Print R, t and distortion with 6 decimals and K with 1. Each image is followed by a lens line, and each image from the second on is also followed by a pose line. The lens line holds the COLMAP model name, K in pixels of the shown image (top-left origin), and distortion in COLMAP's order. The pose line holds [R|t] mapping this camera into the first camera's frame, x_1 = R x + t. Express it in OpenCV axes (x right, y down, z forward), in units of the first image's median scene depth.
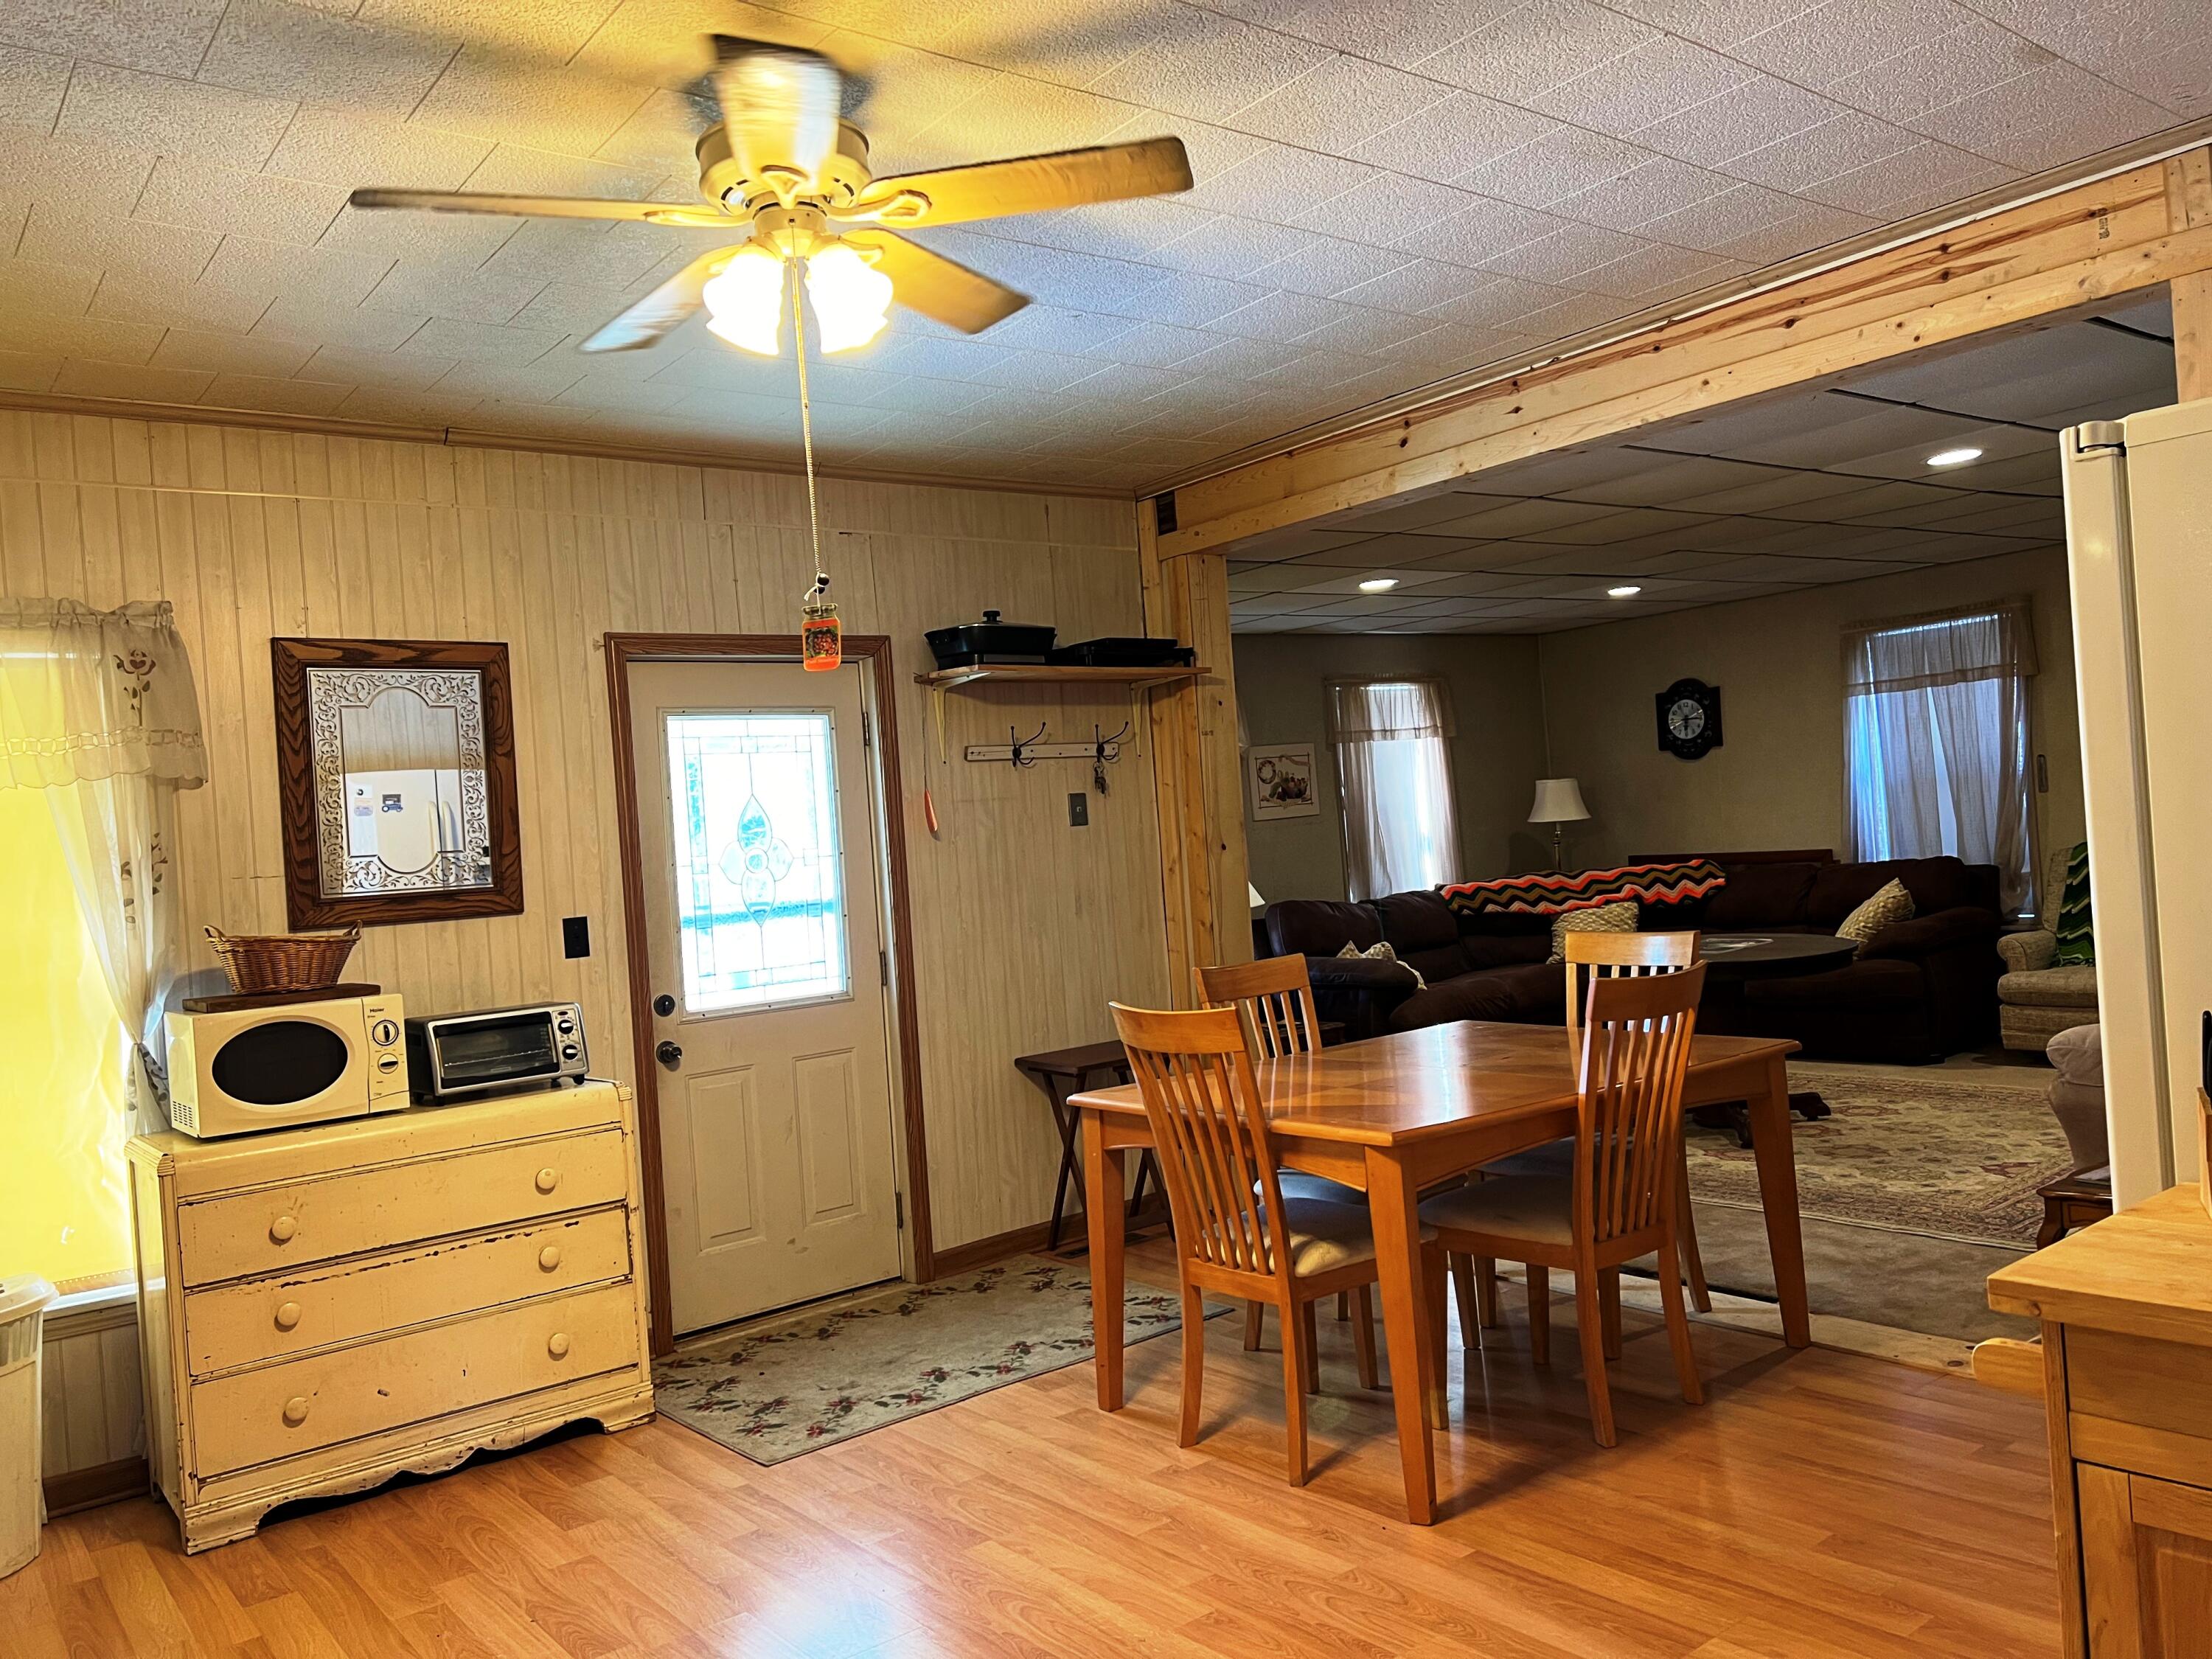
lens RADIAL K [[1653.1, 0, 1088.8], [0, 1653.1, 832.7], [0, 0, 1]] dist [0.058489, -0.071490]
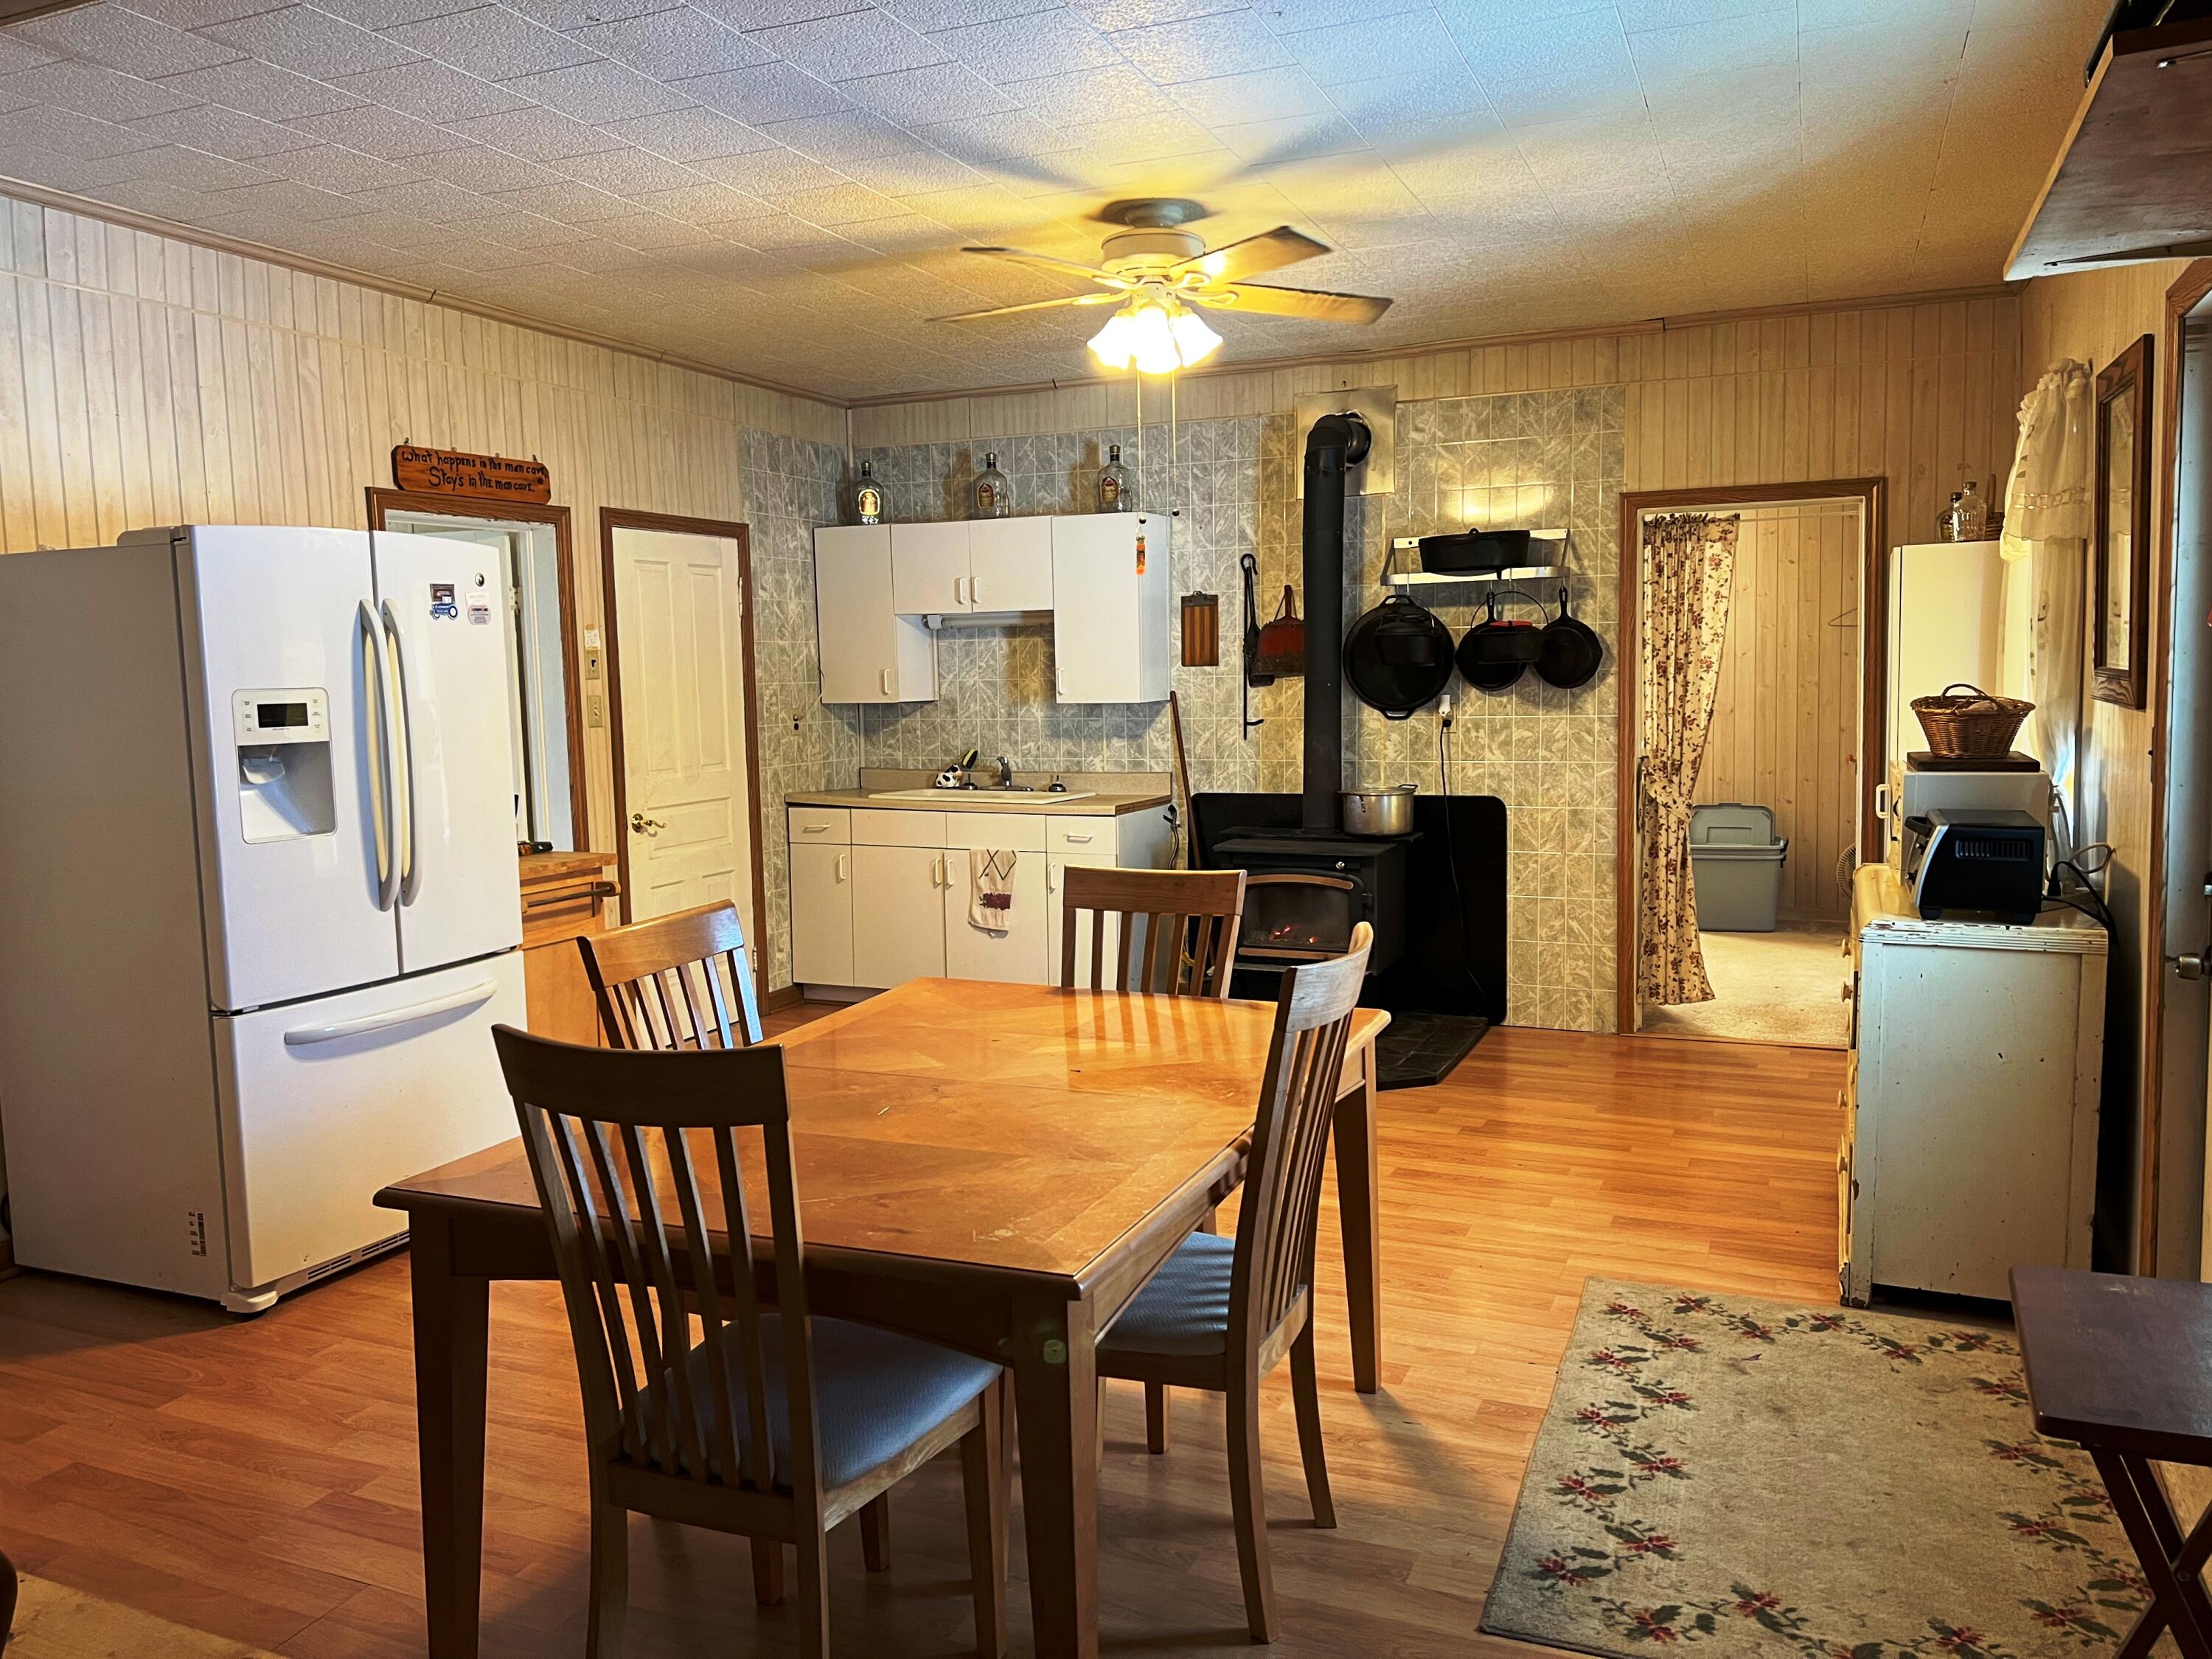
lens RADIAL K [[1658.8, 0, 1093.5], [0, 1658.8, 840.2], [0, 0, 1]] dist [0.100344, -0.148382]
pose [[-0.874123, 0.145128, -0.463516, 0.224642], [0.090146, 0.986212, 0.138782, -0.021438], [0.477266, 0.079528, -0.875153, 0.776536]]
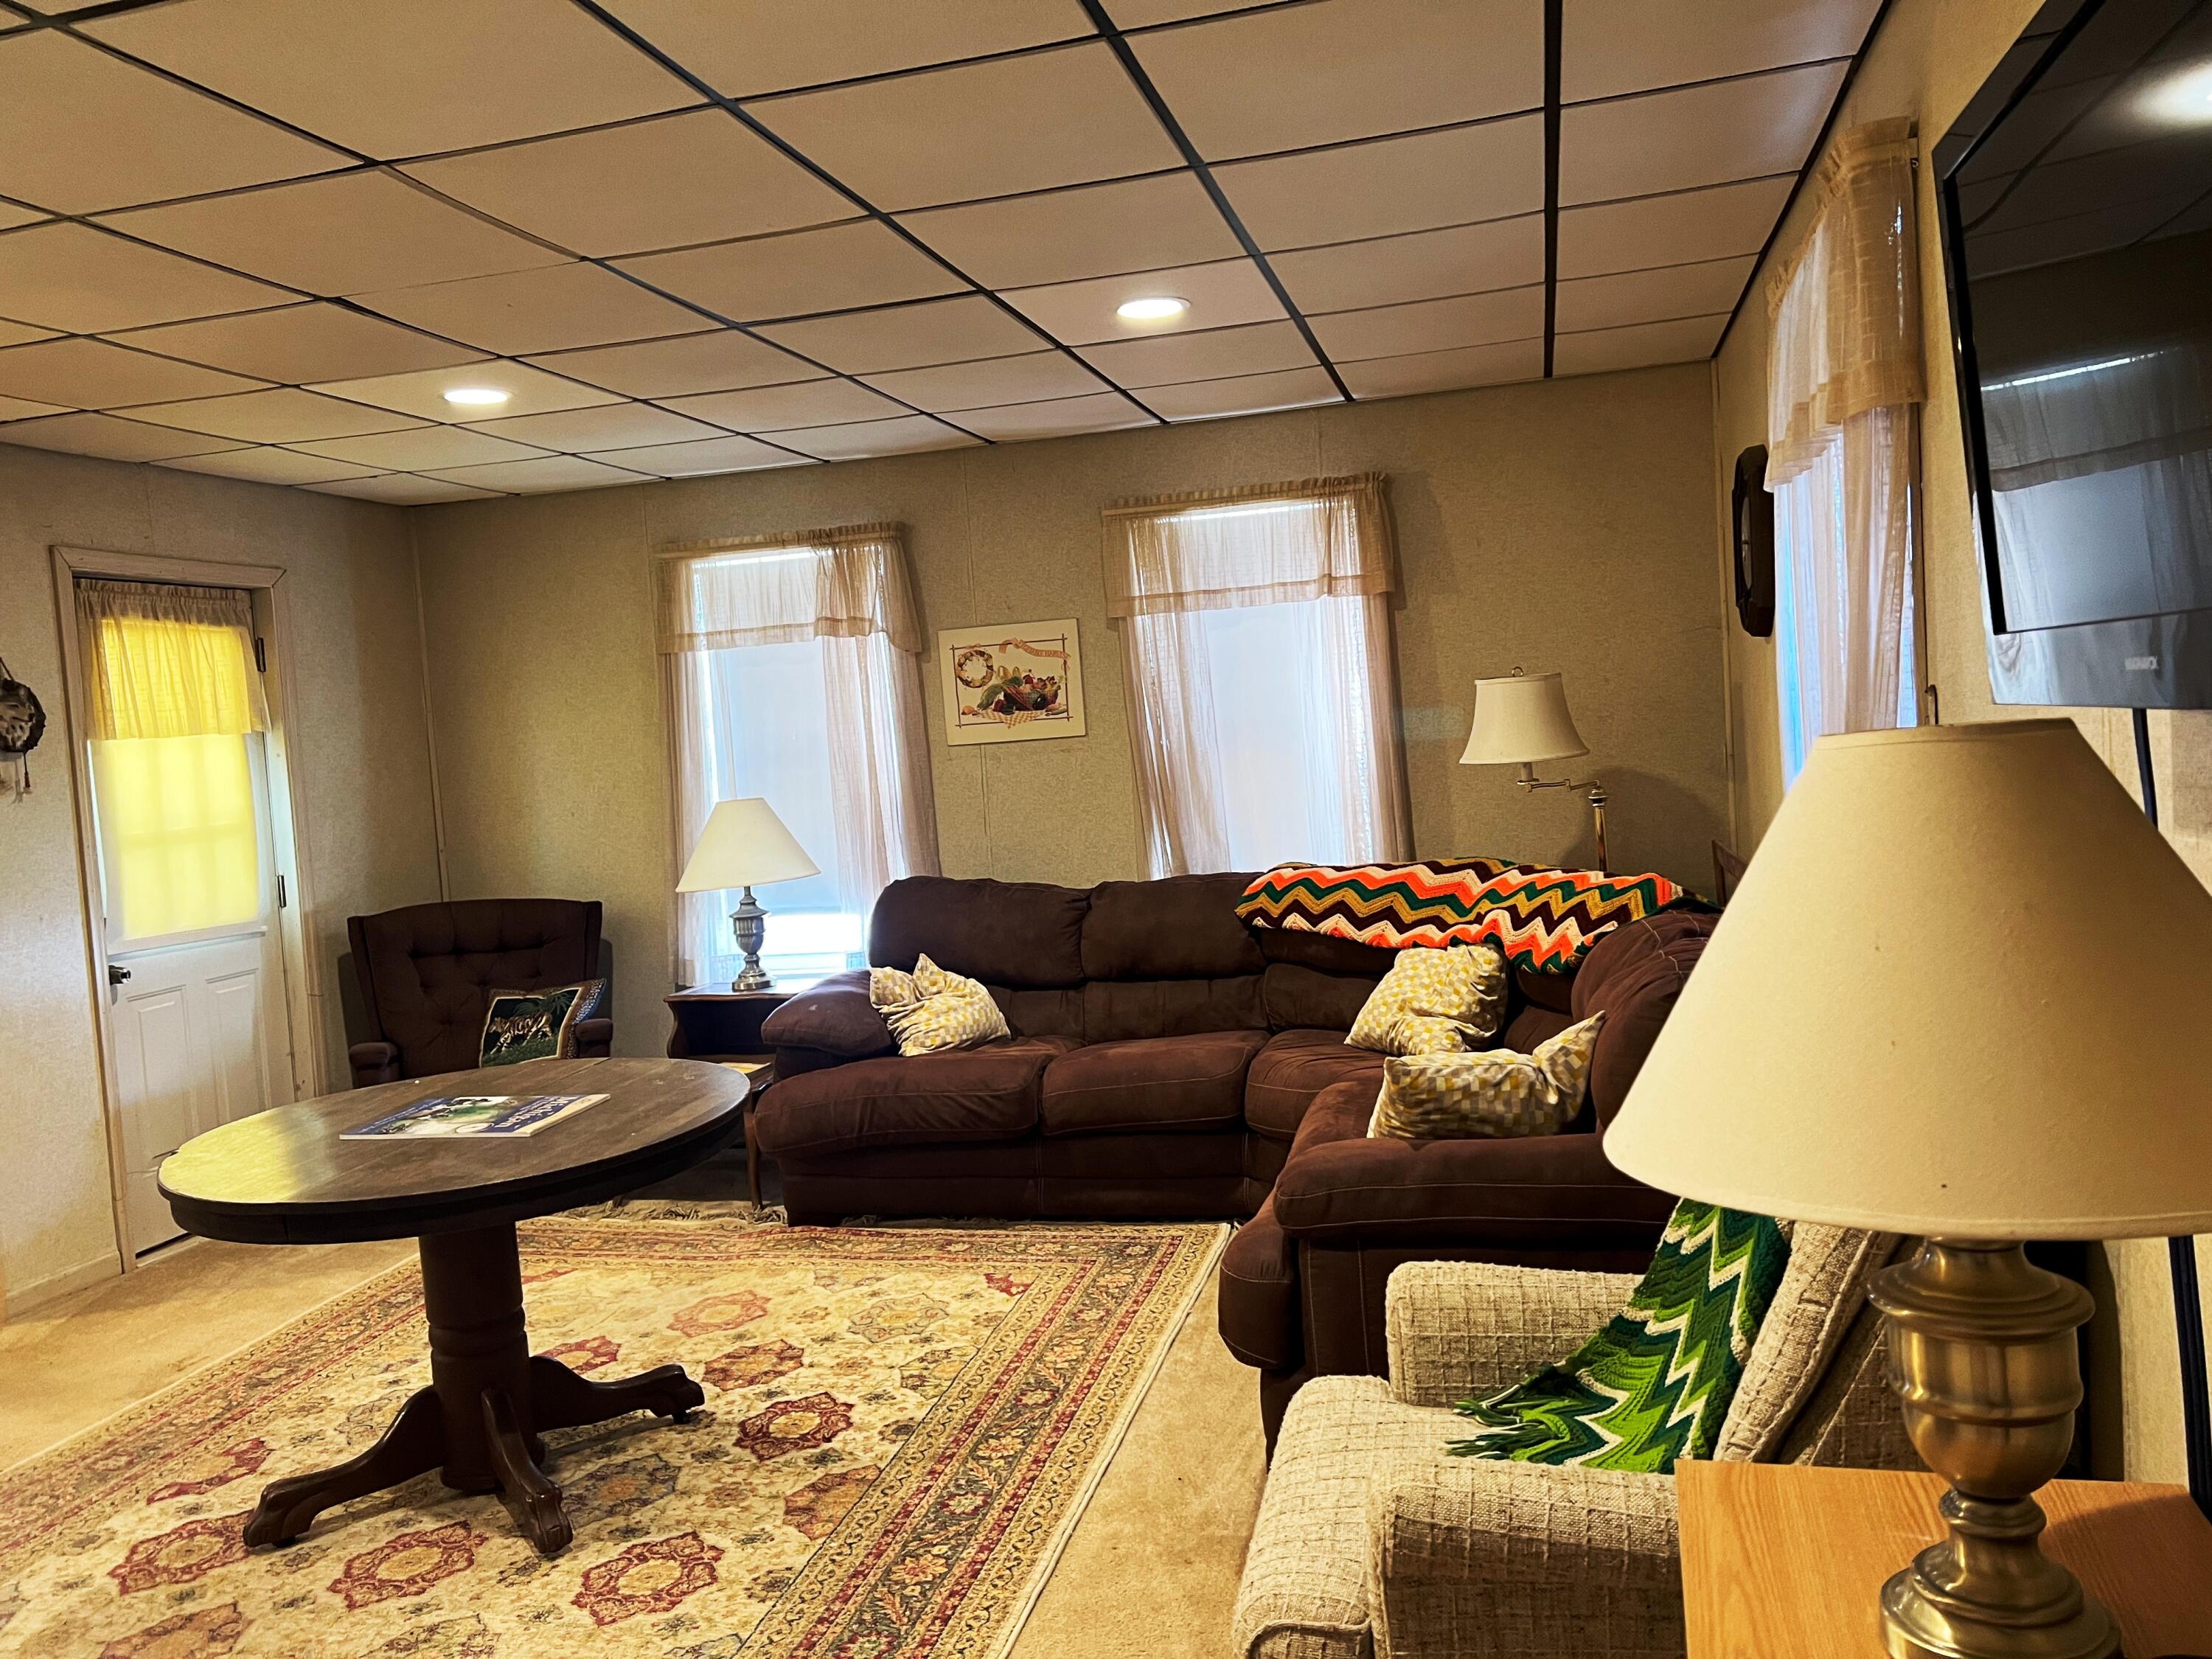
lens RADIAL K [[1661.6, 0, 1100.4], [0, 1661.6, 797.1], [0, 0, 1]] dist [0.098795, -0.115879]
pose [[0.615719, 0.075669, -0.784324, 0.691907], [0.012004, 0.994362, 0.105356, -0.058489], [0.787874, -0.074285, 0.611339, 0.682382]]
